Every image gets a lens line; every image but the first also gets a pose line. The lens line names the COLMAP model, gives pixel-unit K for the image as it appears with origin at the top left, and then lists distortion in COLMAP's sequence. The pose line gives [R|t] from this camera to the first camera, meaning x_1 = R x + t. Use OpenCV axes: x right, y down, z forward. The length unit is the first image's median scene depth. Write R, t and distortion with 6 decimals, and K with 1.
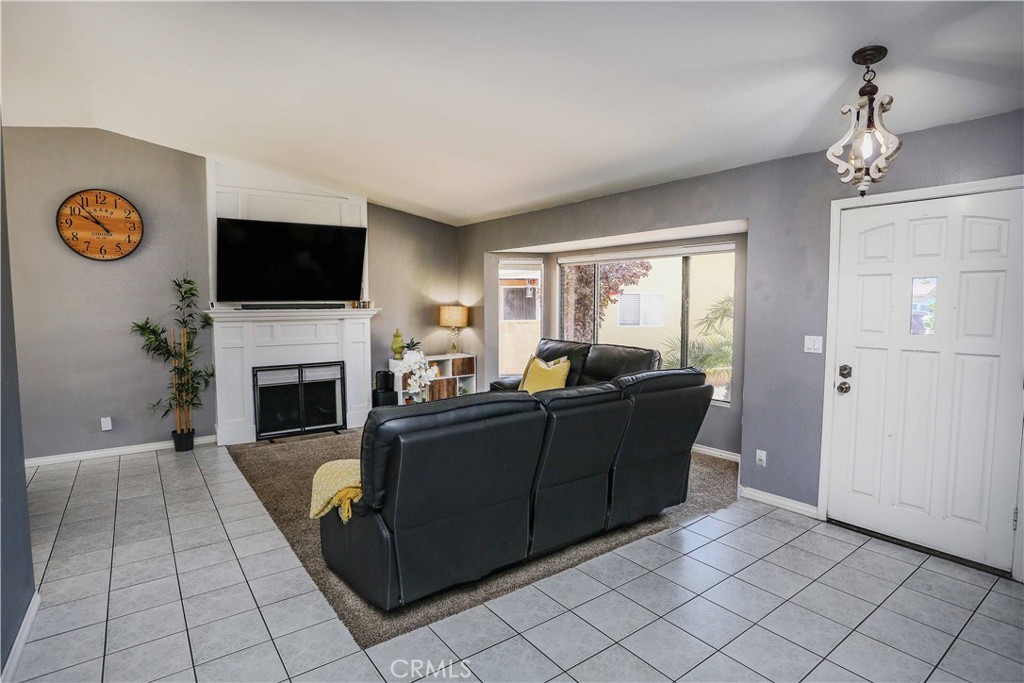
lens RADIAL K [[498.9, 0, 513.7], [0, 498.9, 339.7], [0, 0, 1]] dist [-0.076613, 0.039259]
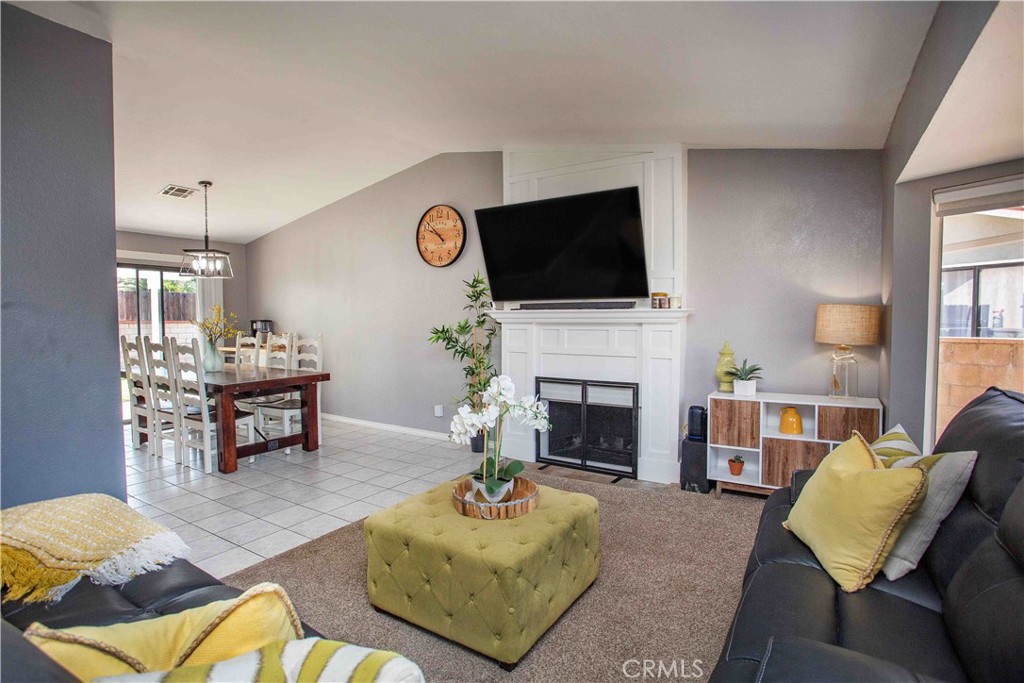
lens RADIAL K [[498.9, 0, 513.7], [0, 498.9, 339.7], [0, 0, 1]] dist [-0.076613, 0.039259]
pose [[0.382422, 0.041240, -0.923067, 0.262960], [-0.066588, 0.997636, 0.016985, -0.020950], [0.921585, 0.054970, 0.384264, 0.615984]]
